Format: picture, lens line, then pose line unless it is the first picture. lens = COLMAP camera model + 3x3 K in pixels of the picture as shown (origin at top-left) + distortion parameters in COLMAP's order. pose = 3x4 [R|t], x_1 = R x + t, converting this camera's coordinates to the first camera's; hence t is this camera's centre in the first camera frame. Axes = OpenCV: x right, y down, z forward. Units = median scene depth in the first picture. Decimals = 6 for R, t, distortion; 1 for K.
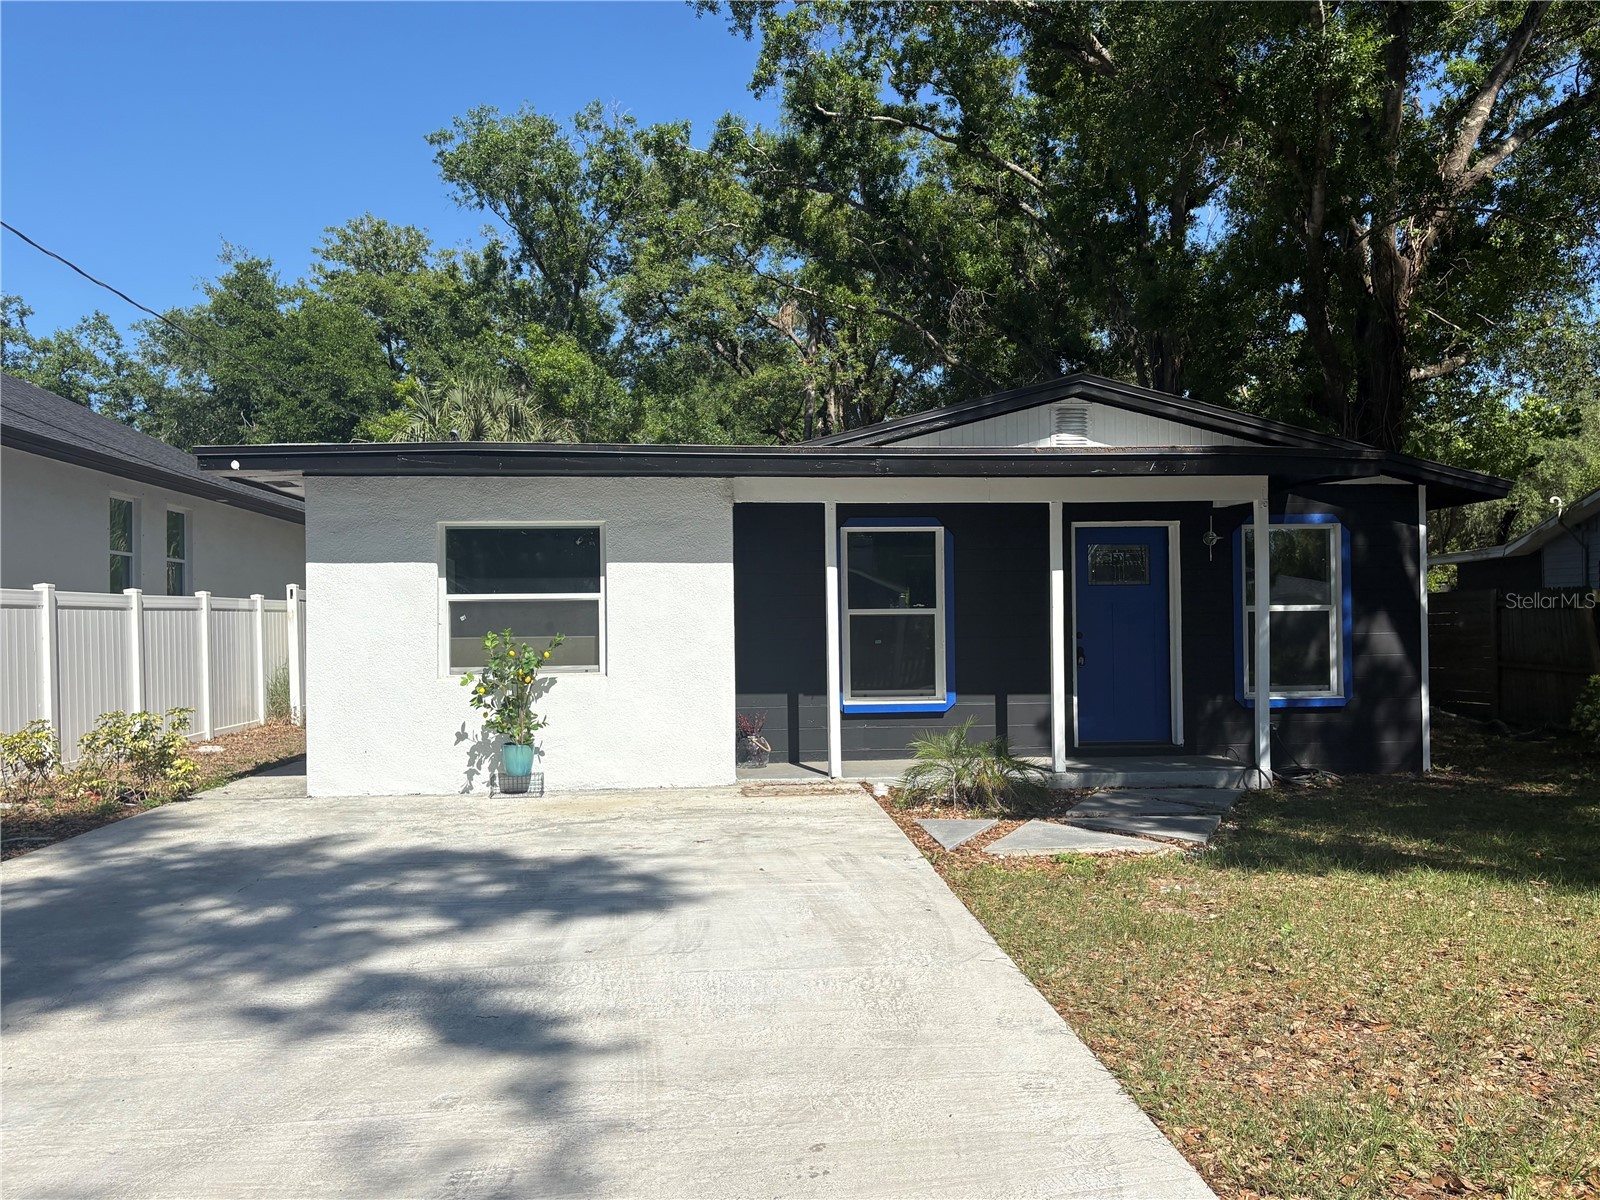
lens RADIAL K [[1262.1, 0, 800.0], [0, 1262.1, 600.0], [0, 0, 1]] dist [0.052131, 0.000010]
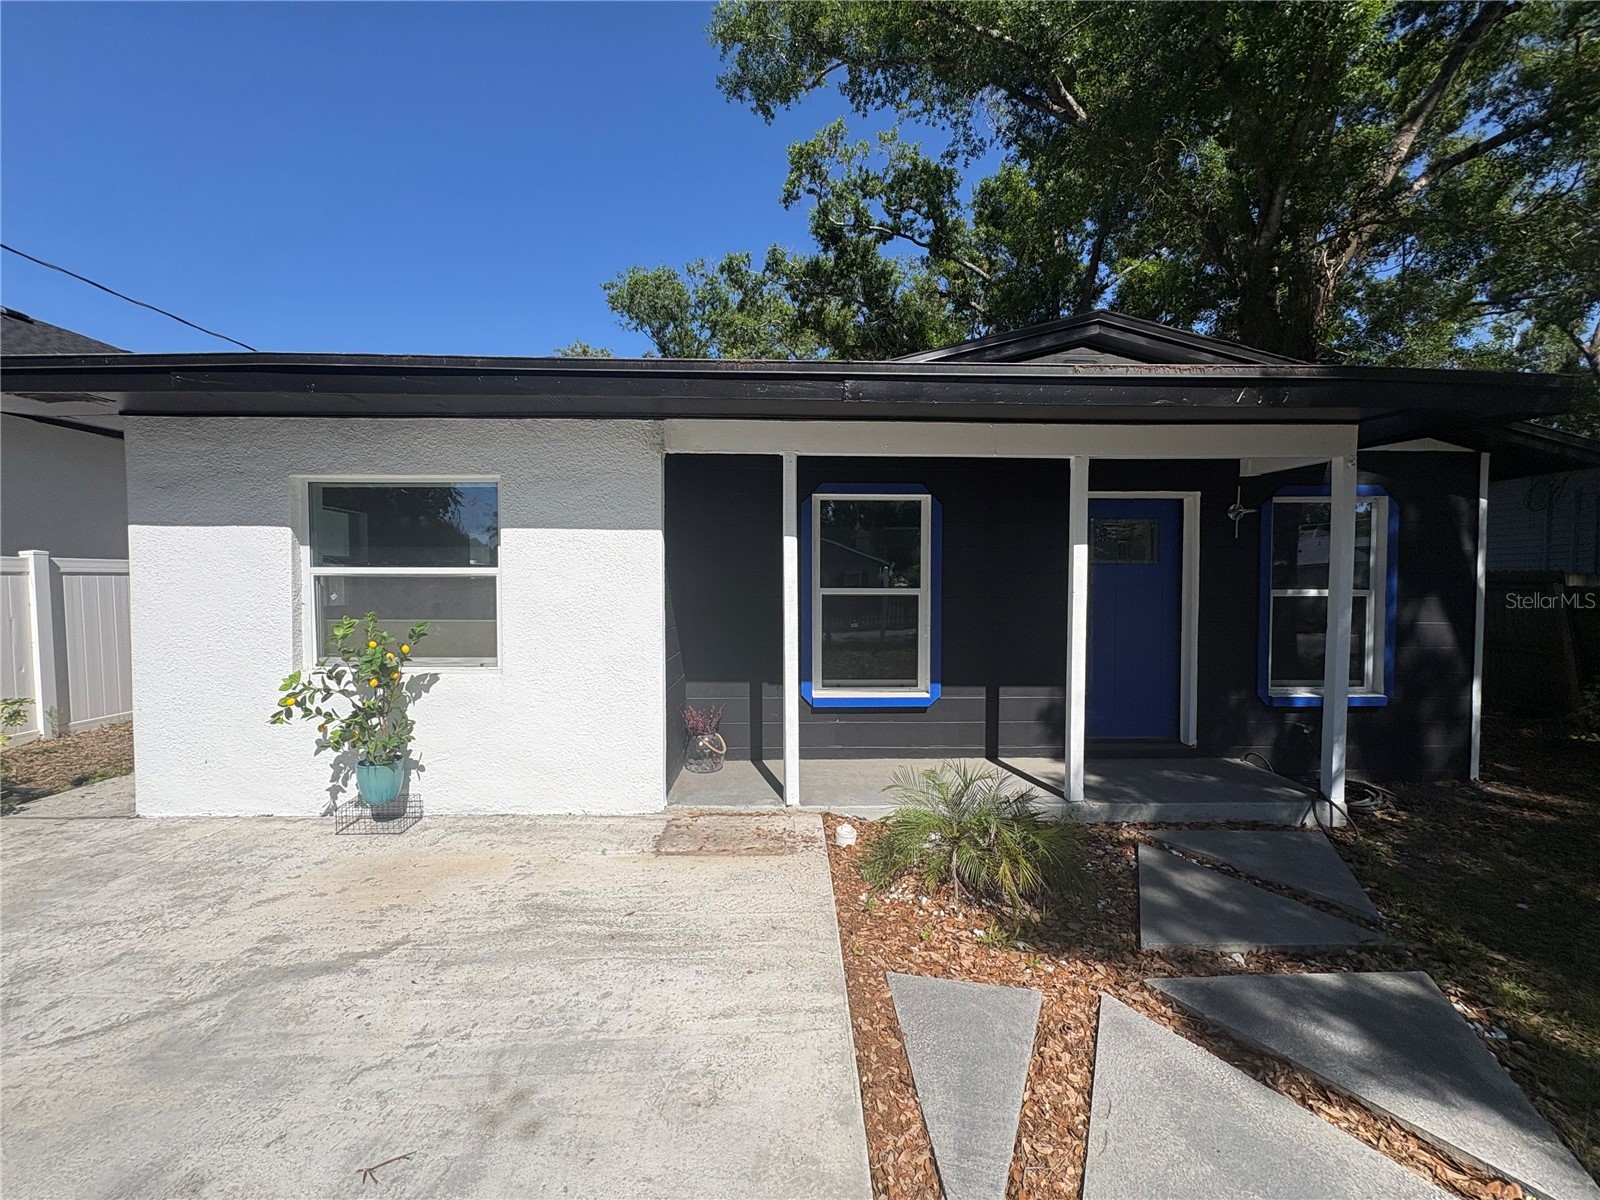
lens RADIAL K [[645.0, 0, 800.0], [0, 645.0, 600.0], [0, 0, 1]] dist [-0.000572, 0.000078]
pose [[0.998539, 0.013988, -0.052186, 0.047727], [-0.011247, 0.998560, 0.052446, -0.007634], [0.052845, -0.051782, 0.997259, 0.546985]]
